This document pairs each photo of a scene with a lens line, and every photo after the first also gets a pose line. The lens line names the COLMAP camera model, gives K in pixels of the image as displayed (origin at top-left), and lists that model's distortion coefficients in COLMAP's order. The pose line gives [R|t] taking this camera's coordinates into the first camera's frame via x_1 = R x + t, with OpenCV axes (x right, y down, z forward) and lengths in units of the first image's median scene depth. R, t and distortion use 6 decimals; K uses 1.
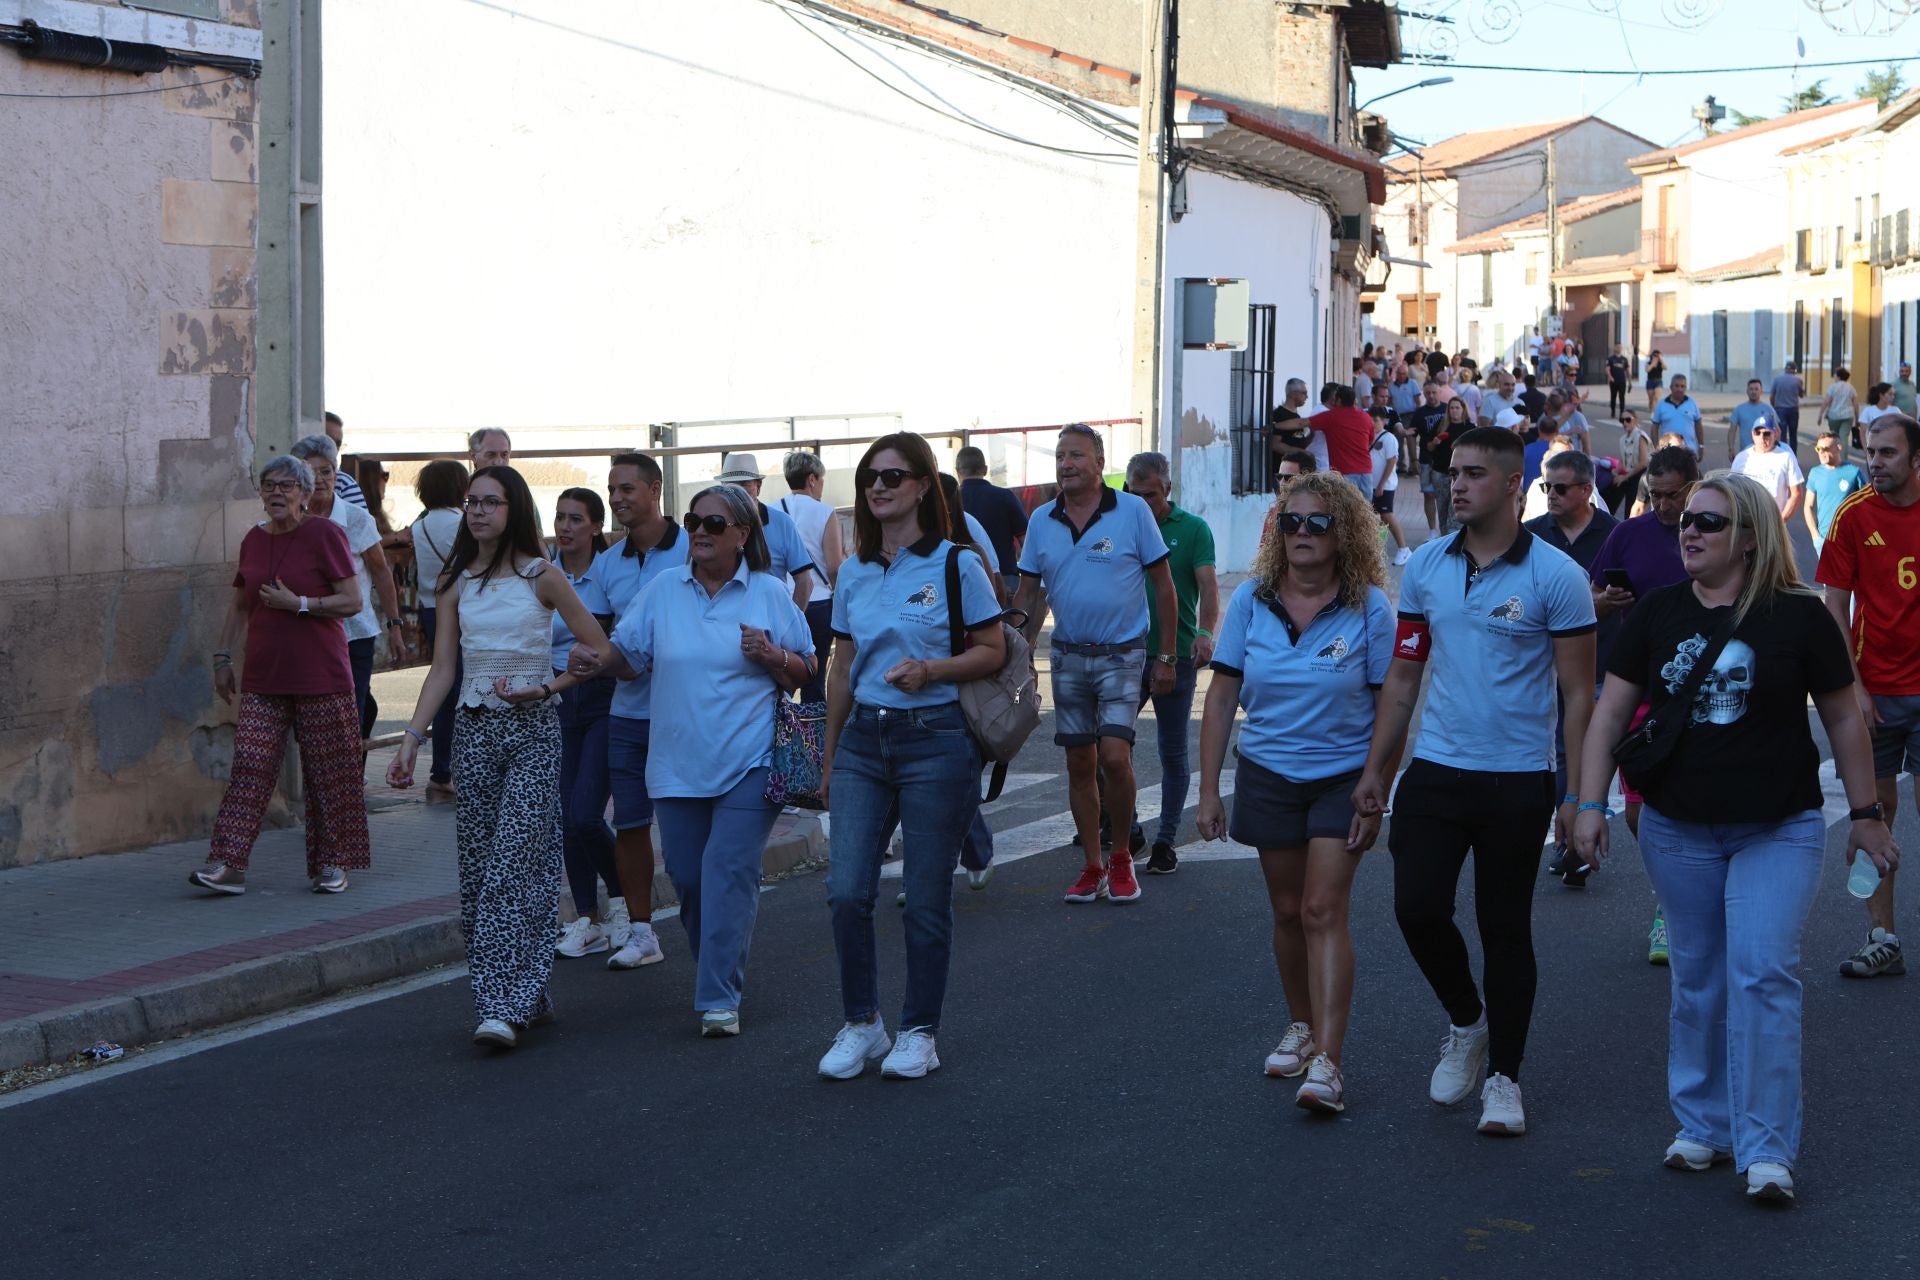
lens RADIAL K [[3586.1, 0, 960.0], [0, 3586.1, 640.0], [0, 0, 1]] dist [-0.022019, -0.067229]
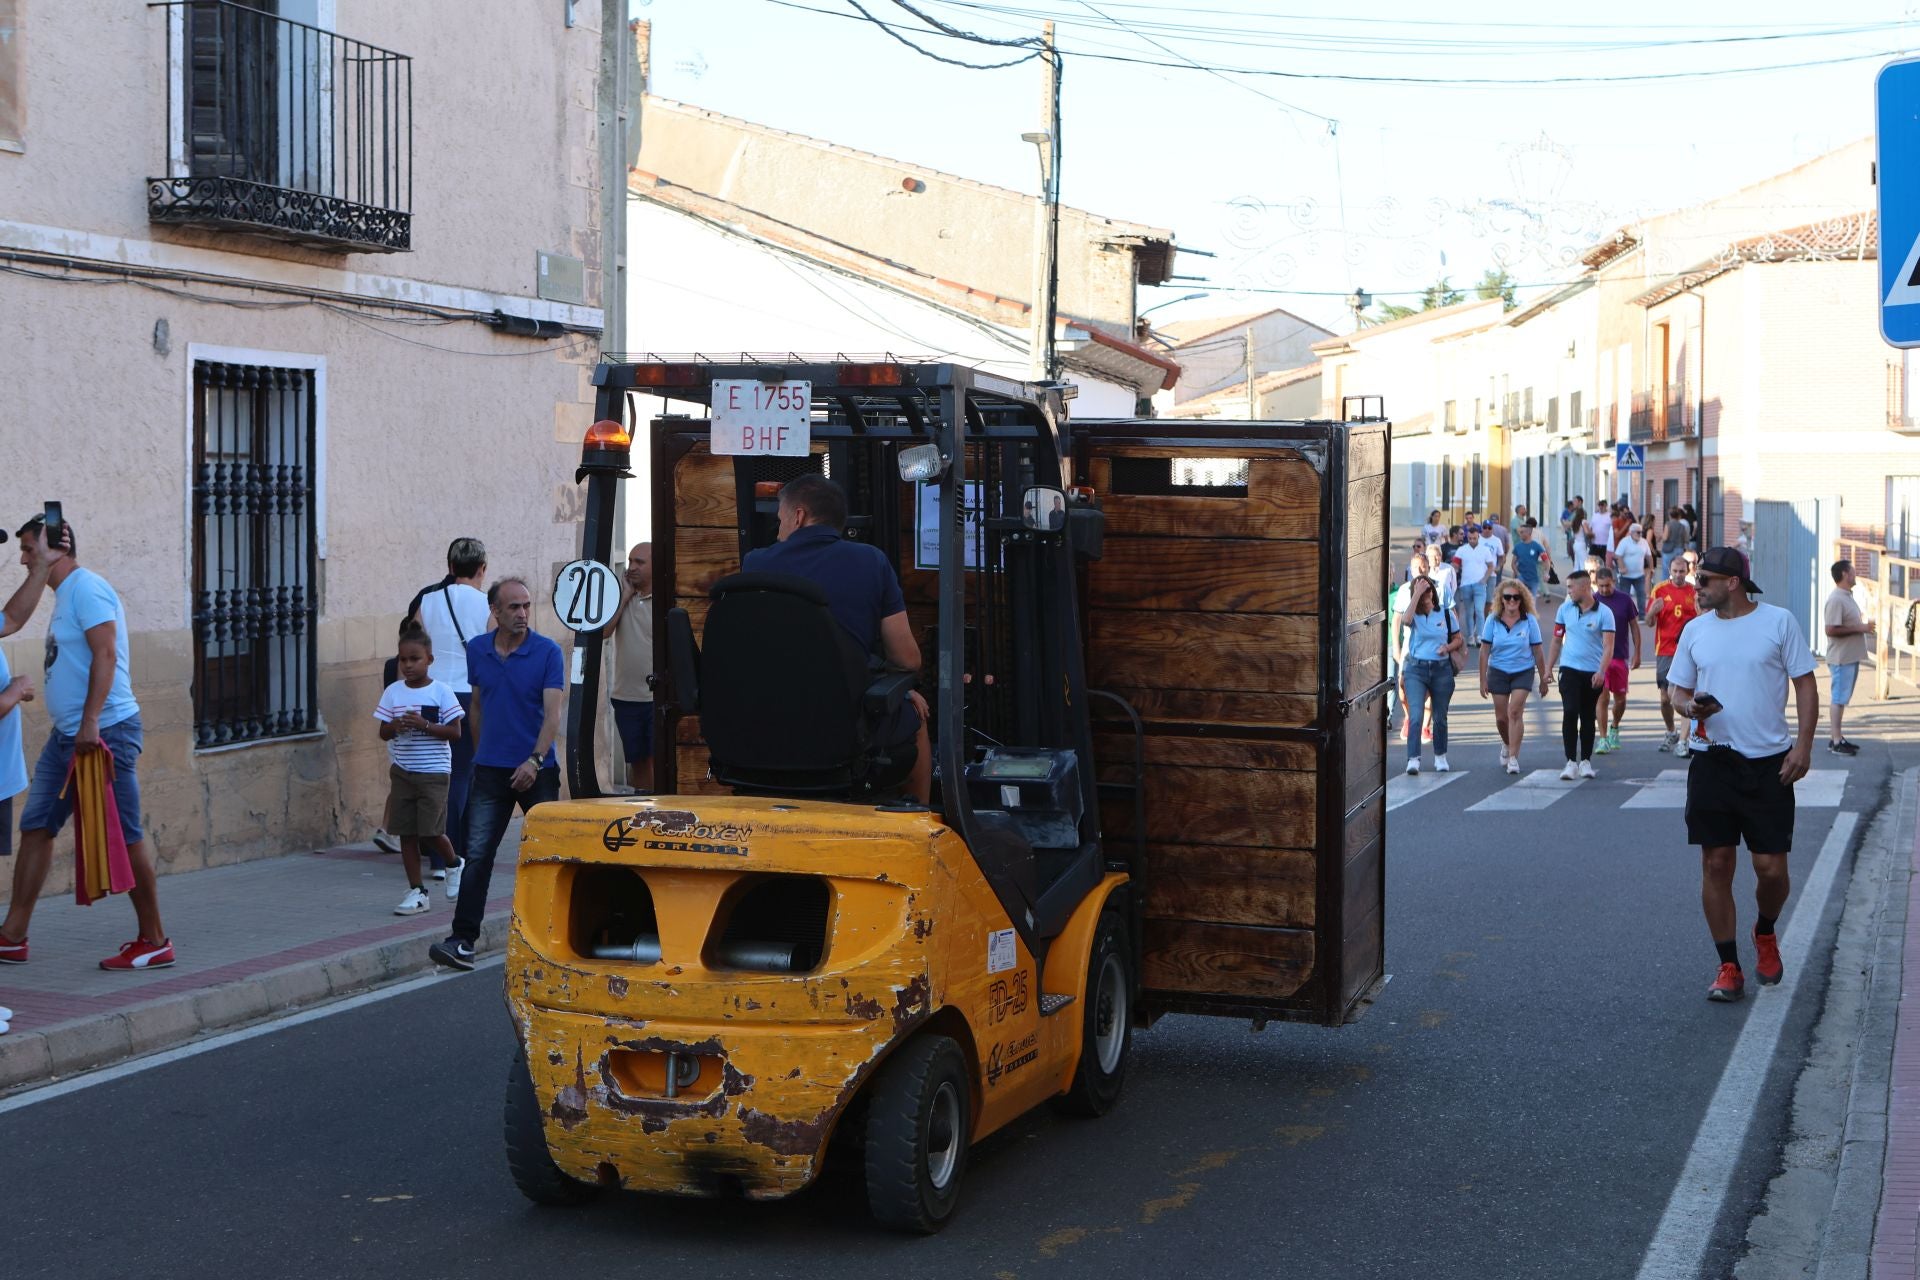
lens RADIAL K [[3098.1, 0, 960.0], [0, 3098.1, 640.0], [0, 0, 1]] dist [-0.031557, -0.010295]
pose [[0.996233, -0.003663, 0.086645, -0.077420], [0.006355, 0.999505, -0.030815, 0.011343], [-0.086489, 0.031249, 0.995763, -0.198890]]
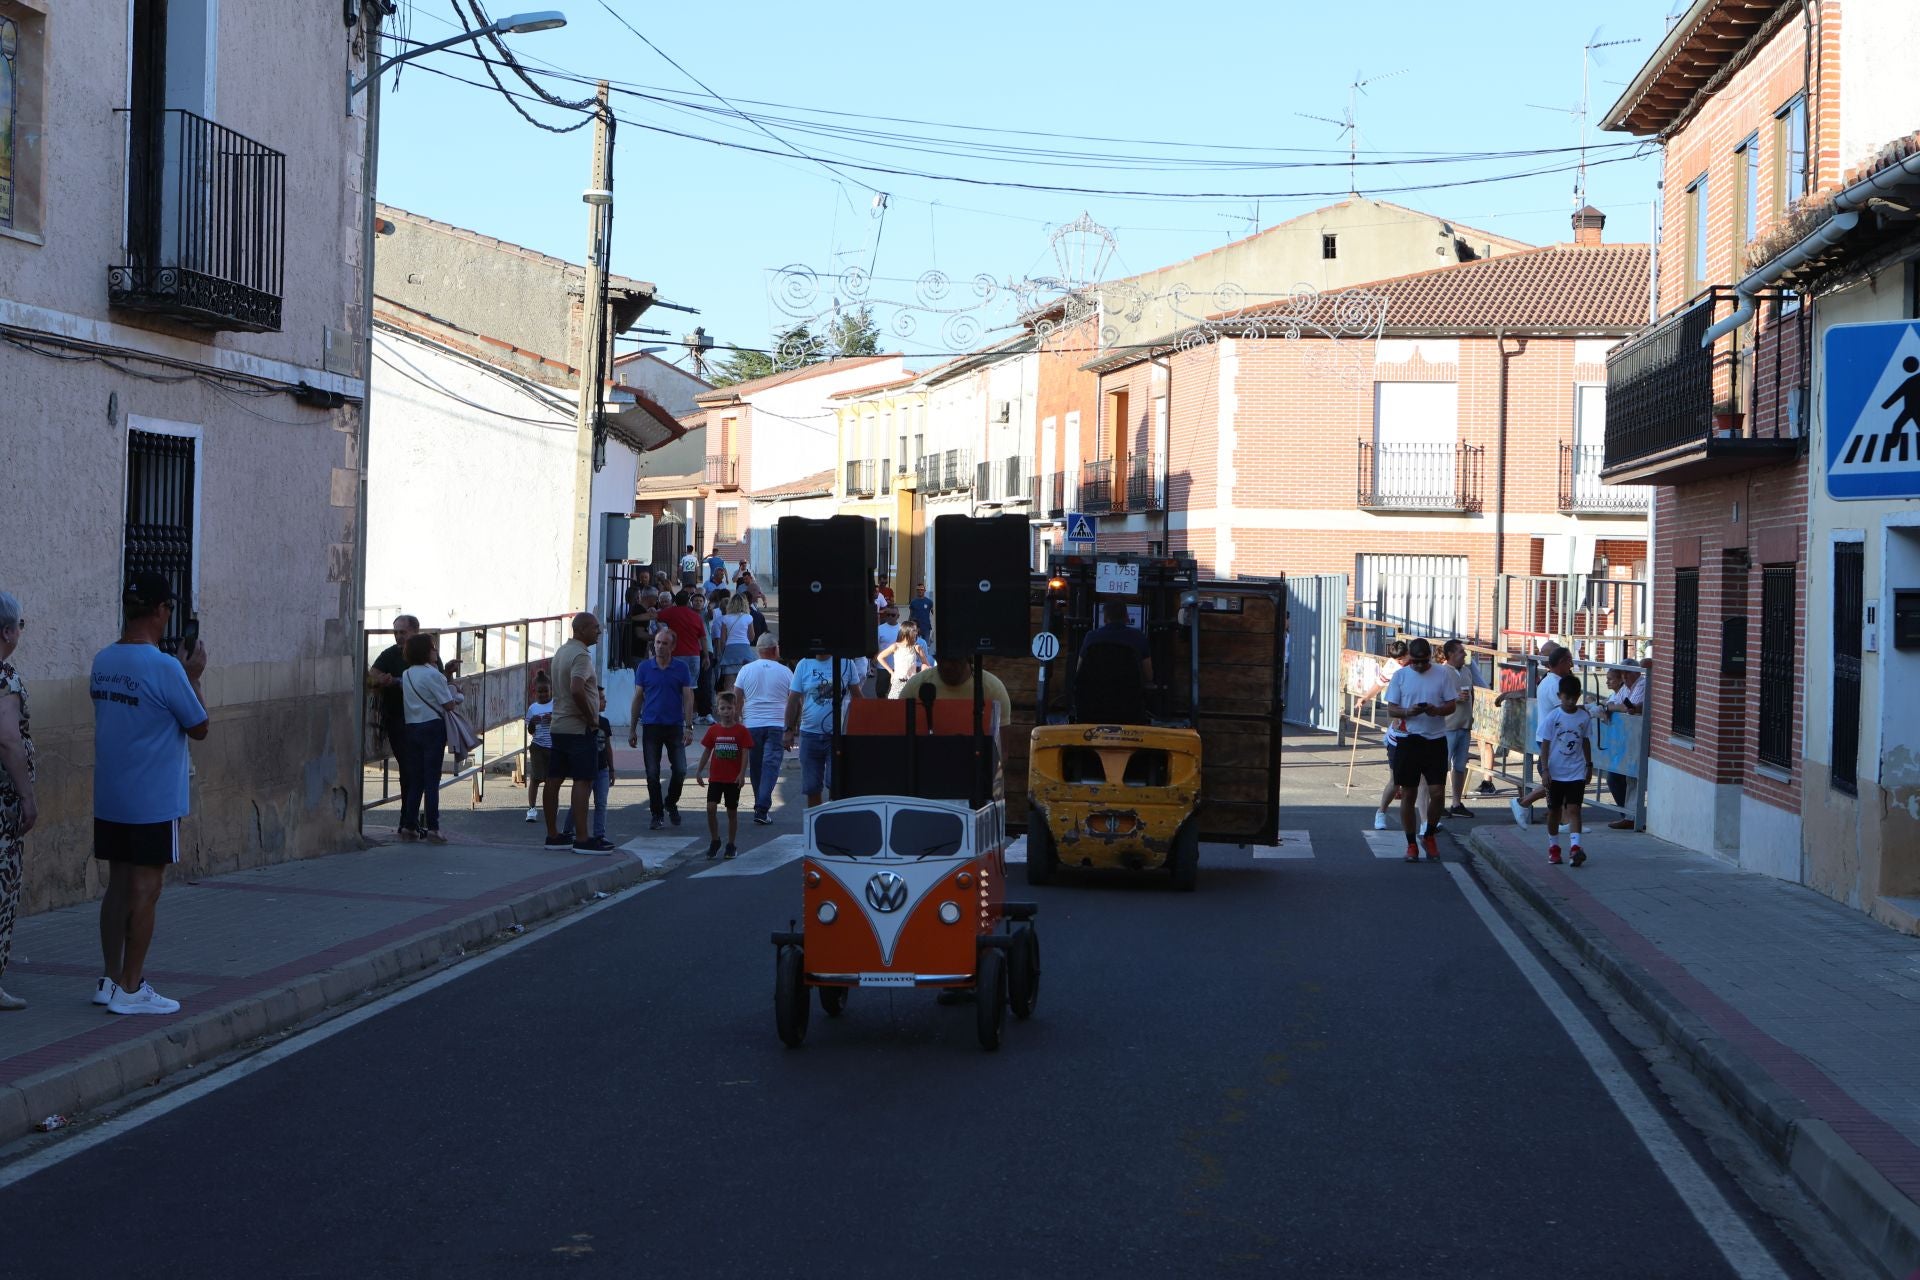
lens RADIAL K [[3679.4, 0, 967.6], [0, 3679.4, 565.4], [0, 0, 1]] dist [0.045290, -0.092167]
pose [[0.949340, 0.019589, 0.313640, -0.233119], [0.003654, 0.997300, -0.073346, 0.023485], [-0.314230, 0.070776, 0.946705, -0.370427]]
